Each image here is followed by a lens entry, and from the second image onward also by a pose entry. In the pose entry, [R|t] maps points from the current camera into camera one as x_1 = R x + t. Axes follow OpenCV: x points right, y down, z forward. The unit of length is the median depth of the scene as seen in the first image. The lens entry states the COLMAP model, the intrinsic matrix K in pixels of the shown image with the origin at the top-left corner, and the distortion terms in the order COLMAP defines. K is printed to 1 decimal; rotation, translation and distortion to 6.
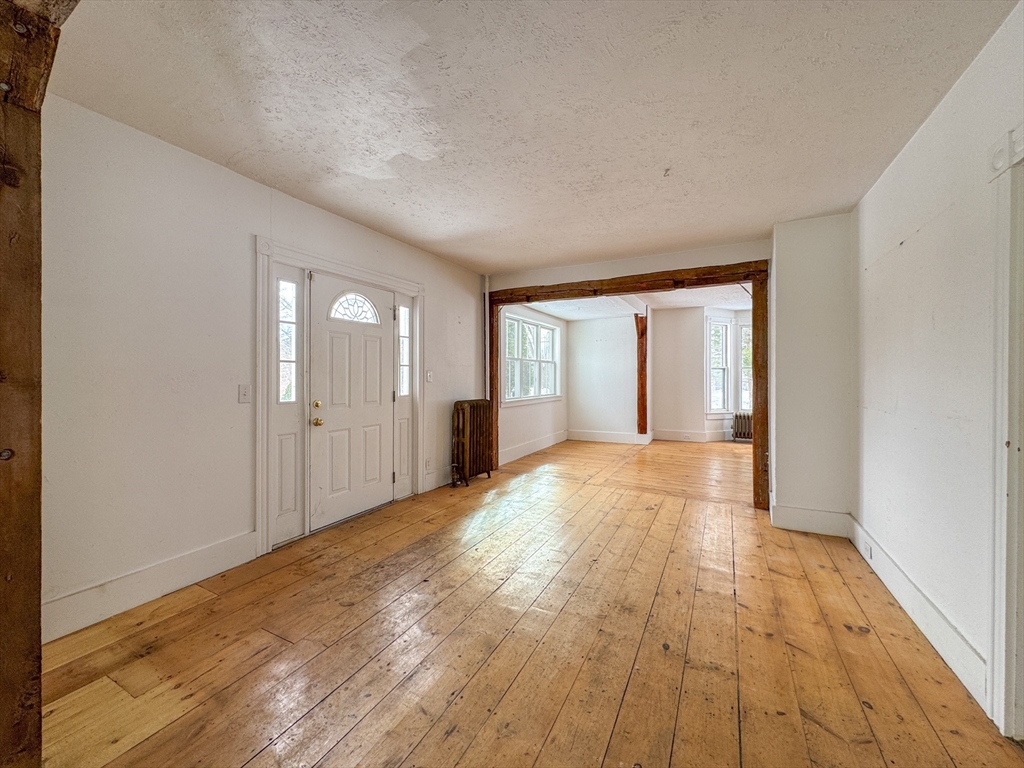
lens RADIAL K [[408.1, 0, 511.8], [0, 408.1, 376.7], [0, 0, 1]] dist [-0.000034, 0.000002]
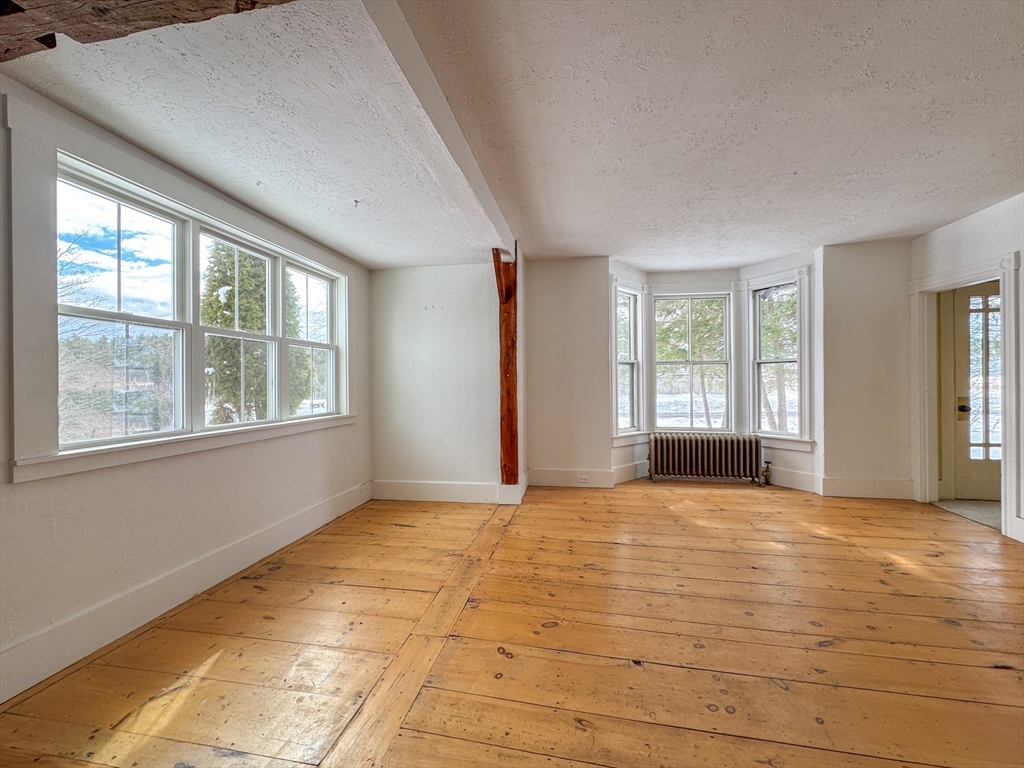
lens RADIAL K [[413.3, 0, 512.0], [0, 413.3, 384.0], [0, 0, 1]] dist [-0.000423, -0.000019]
pose [[0.951823, -0.007510, 0.306555, 0.219414], [0.006466, 0.999969, 0.004422, 0.011121], [-0.306579, -0.002227, 0.951843, 0.672863]]
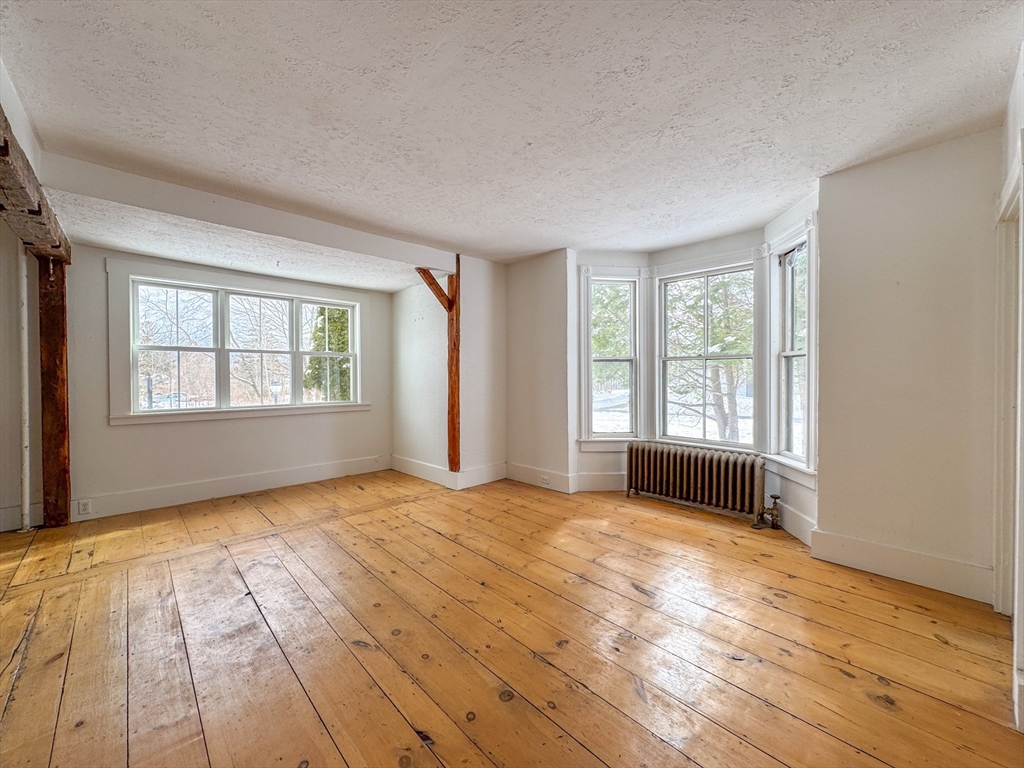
lens RADIAL K [[410.5, 0, 512.3], [0, 410.5, 381.3], [0, 0, 1]] dist [-0.000236, -0.000008]
pose [[0.947763, 0.001178, -0.318972, 0.816685], [0.002531, 0.999934, 0.011215, 0.002762], [0.318964, -0.011436, 0.947698, 0.630681]]
